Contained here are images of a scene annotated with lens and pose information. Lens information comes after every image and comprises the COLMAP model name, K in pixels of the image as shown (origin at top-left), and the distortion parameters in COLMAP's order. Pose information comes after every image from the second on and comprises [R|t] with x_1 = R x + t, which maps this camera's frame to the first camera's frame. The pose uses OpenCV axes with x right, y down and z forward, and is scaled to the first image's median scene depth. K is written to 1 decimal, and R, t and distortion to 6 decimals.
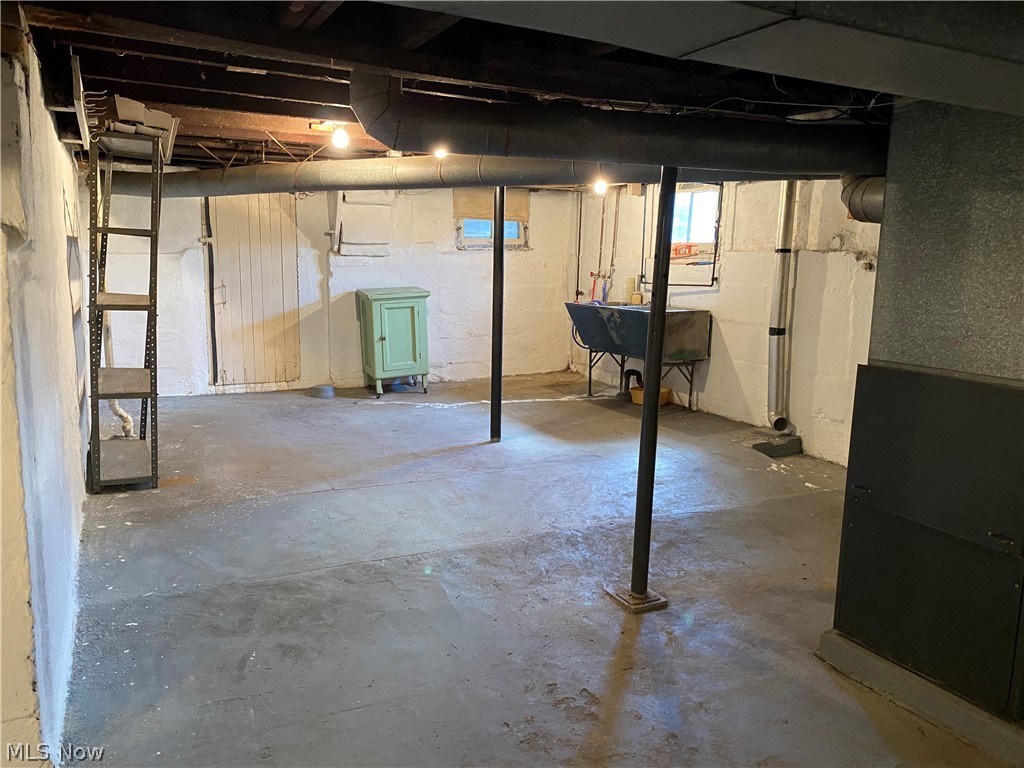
lens RADIAL K [[782.2, 0, 513.5], [0, 782.2, 383.1], [0, 0, 1]] dist [0.027523, -0.015960]
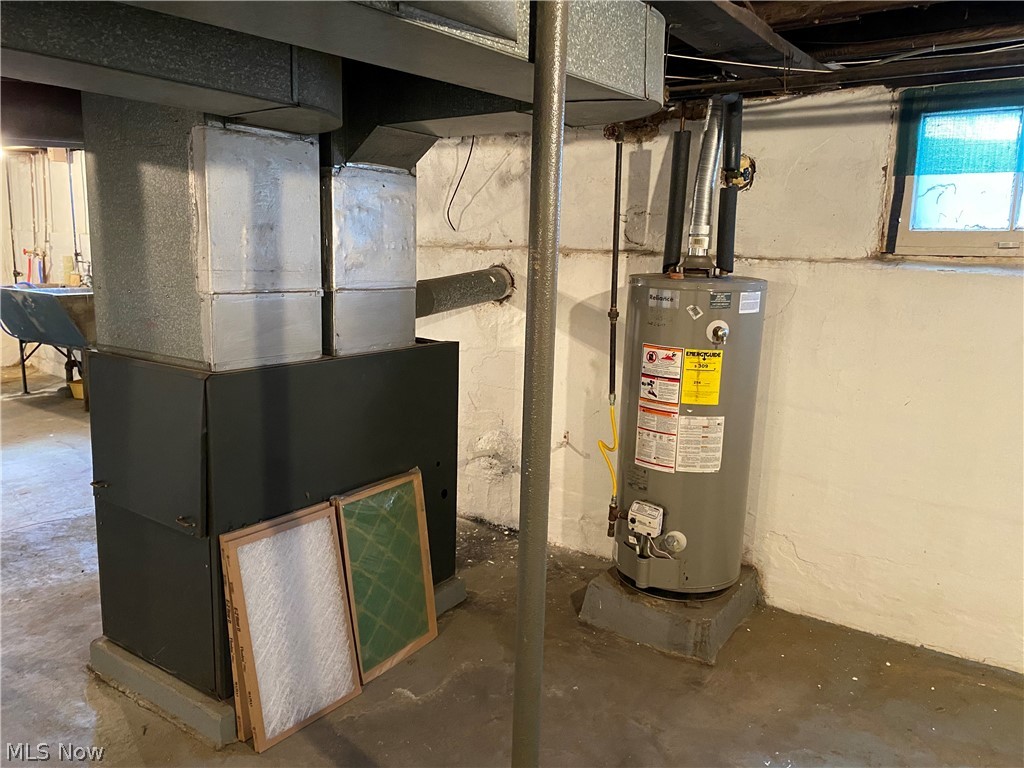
lens RADIAL K [[782.2, 0, 515.7], [0, 782.2, 384.6], [0, 0, 1]] dist [0.027523, -0.015960]
pose [[0.886804, -0.075799, 0.455888, 0.187036], [0.063199, 0.997081, 0.042845, 0.003484], [-0.457804, -0.009184, 0.889005, -0.020401]]
